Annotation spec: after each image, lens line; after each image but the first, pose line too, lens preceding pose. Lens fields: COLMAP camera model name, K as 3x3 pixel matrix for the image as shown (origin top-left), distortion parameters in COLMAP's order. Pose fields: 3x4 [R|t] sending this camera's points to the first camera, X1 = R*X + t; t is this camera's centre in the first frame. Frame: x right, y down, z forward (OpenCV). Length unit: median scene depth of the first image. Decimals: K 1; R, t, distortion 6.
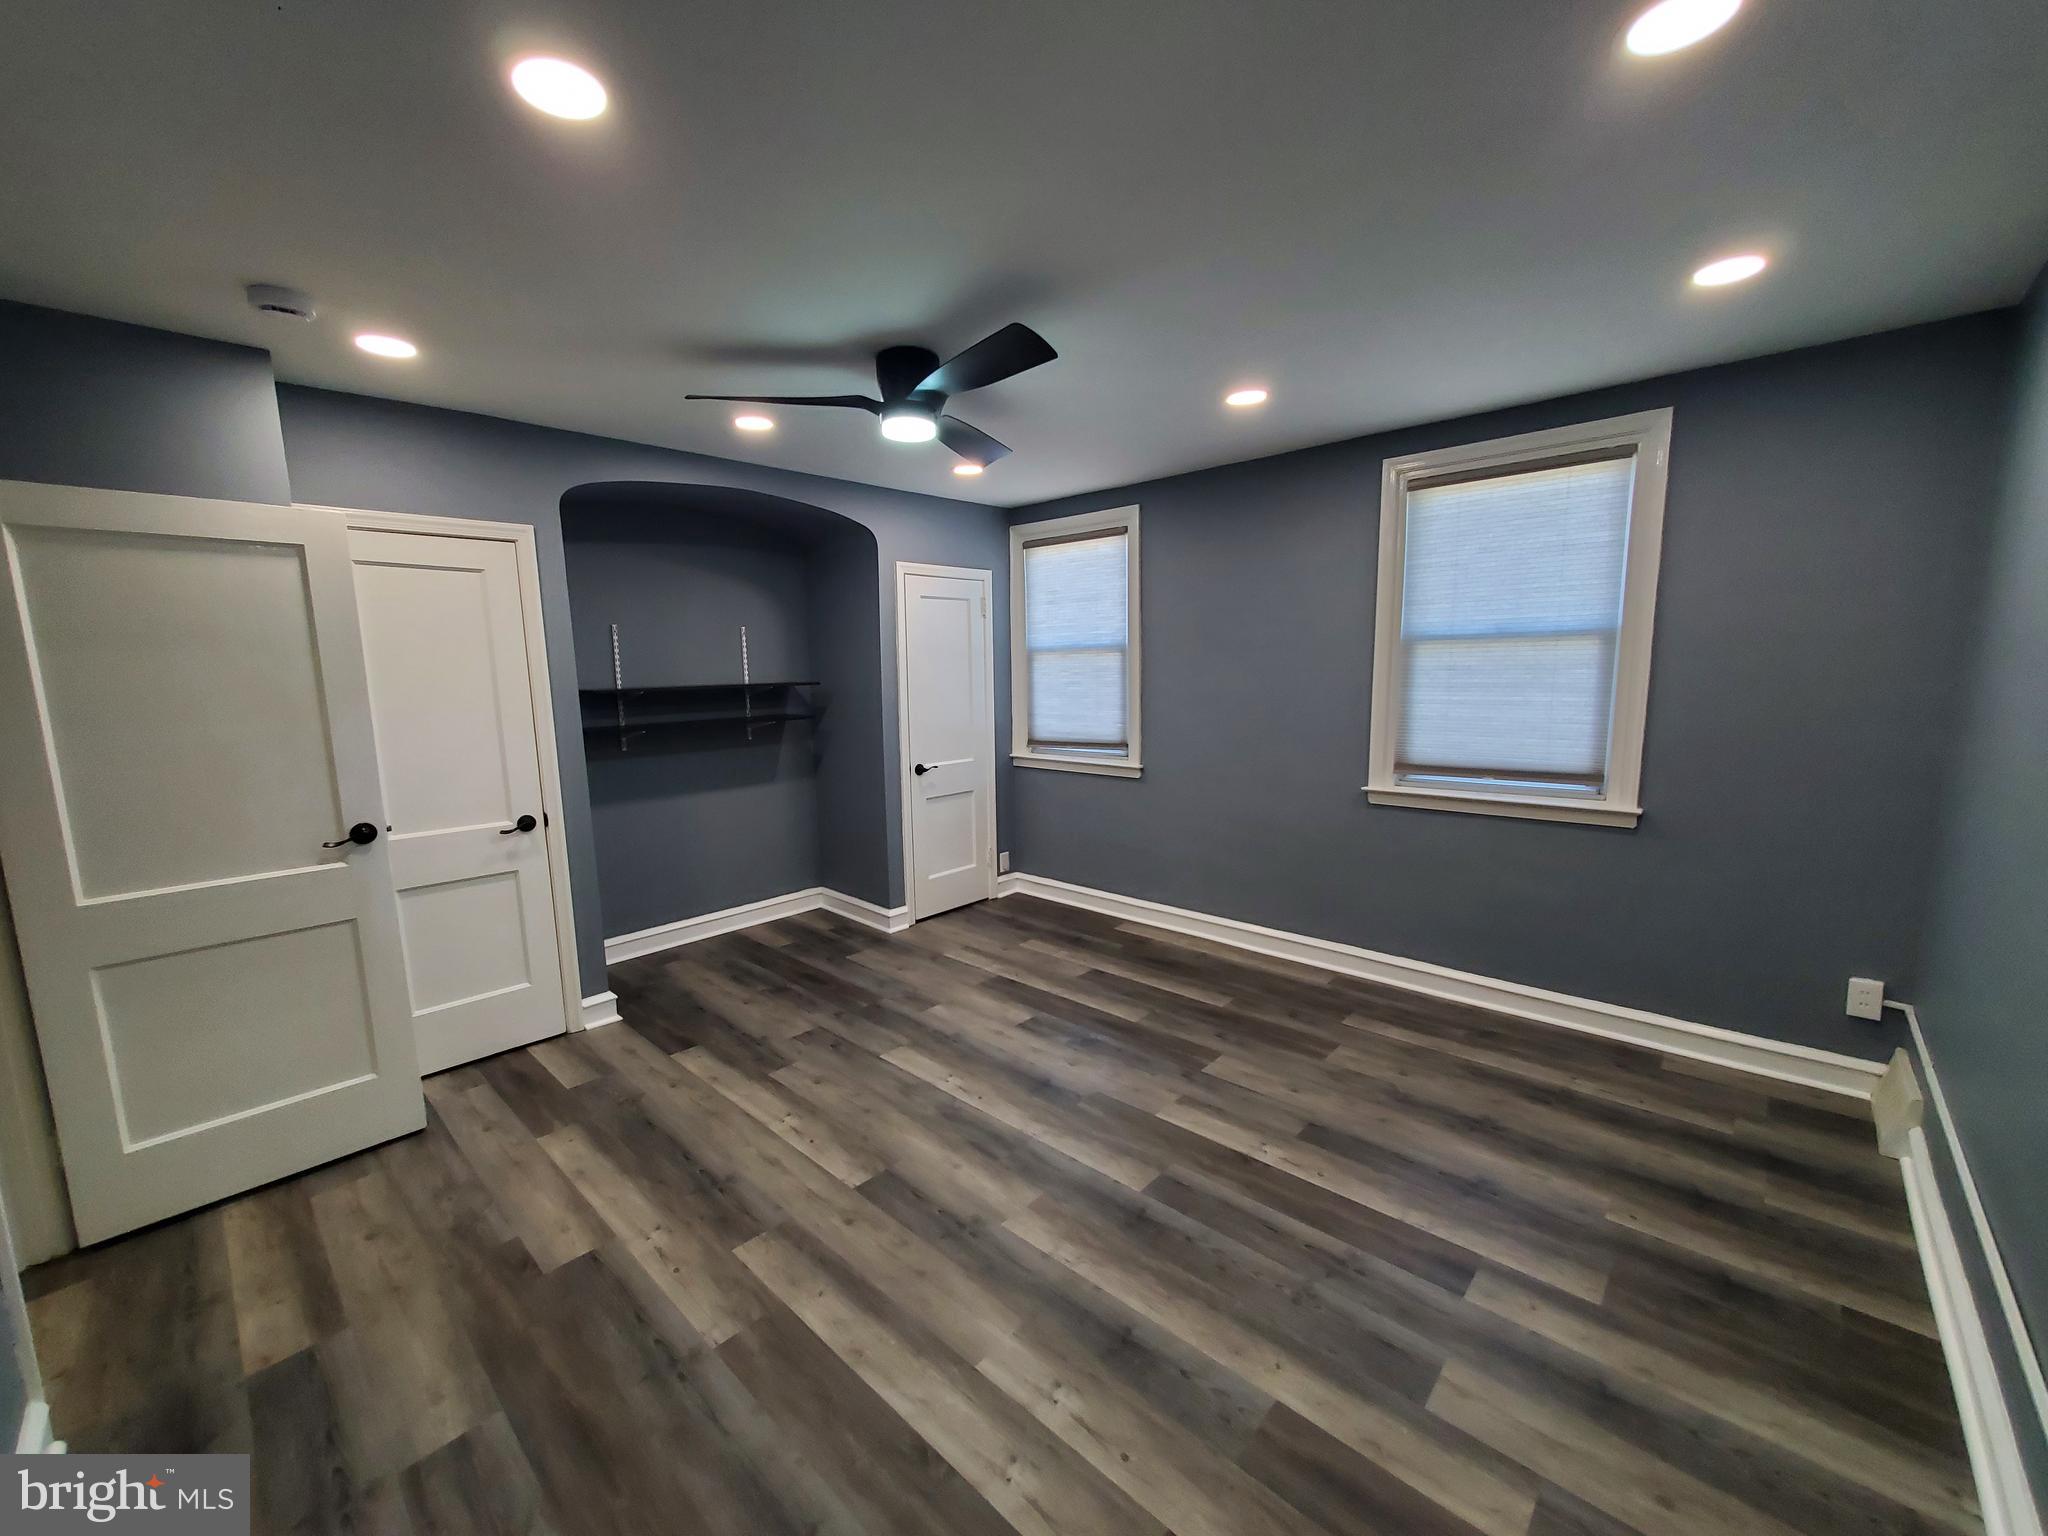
lens RADIAL K [[806.8, 0, 1021.6], [0, 806.8, 778.7], [0, 0, 1]] dist [0.002862, -0.002388]
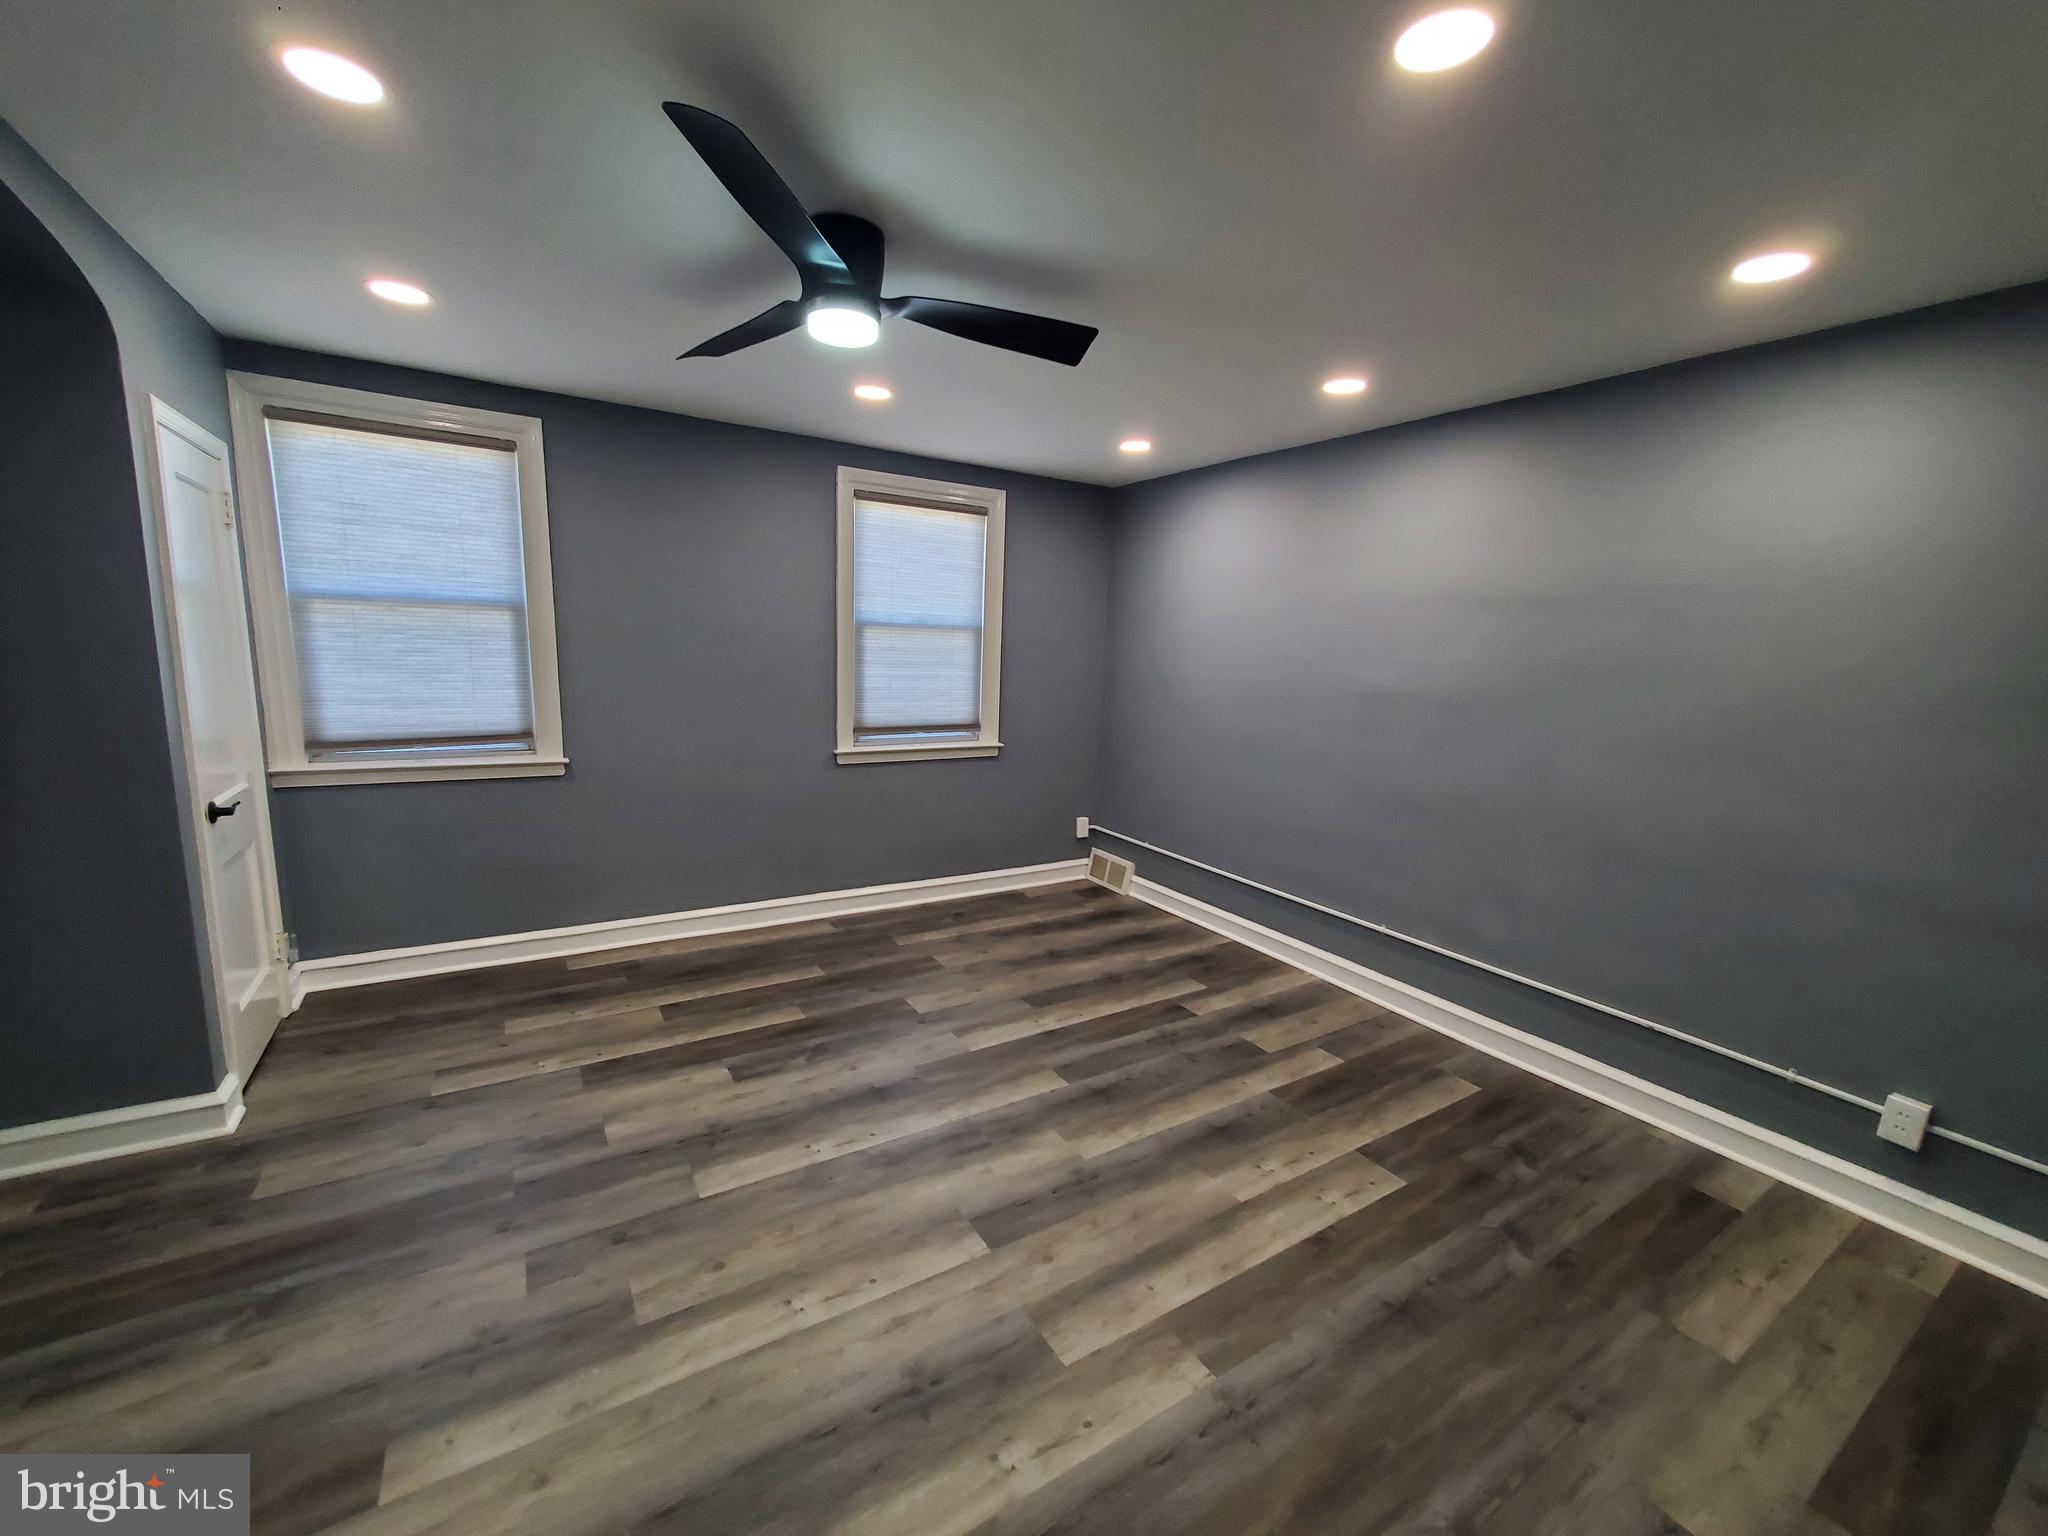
lens RADIAL K [[806.8, 0, 1005.7], [0, 806.8, 779.2], [0, 0, 1]] dist [0.002862, -0.002388]
pose [[0.265696, -0.130882, 0.955131, -0.742343], [0.093202, 0.989588, 0.109676, -0.064365], [-0.959541, 0.059880, 0.275128, 0.553895]]
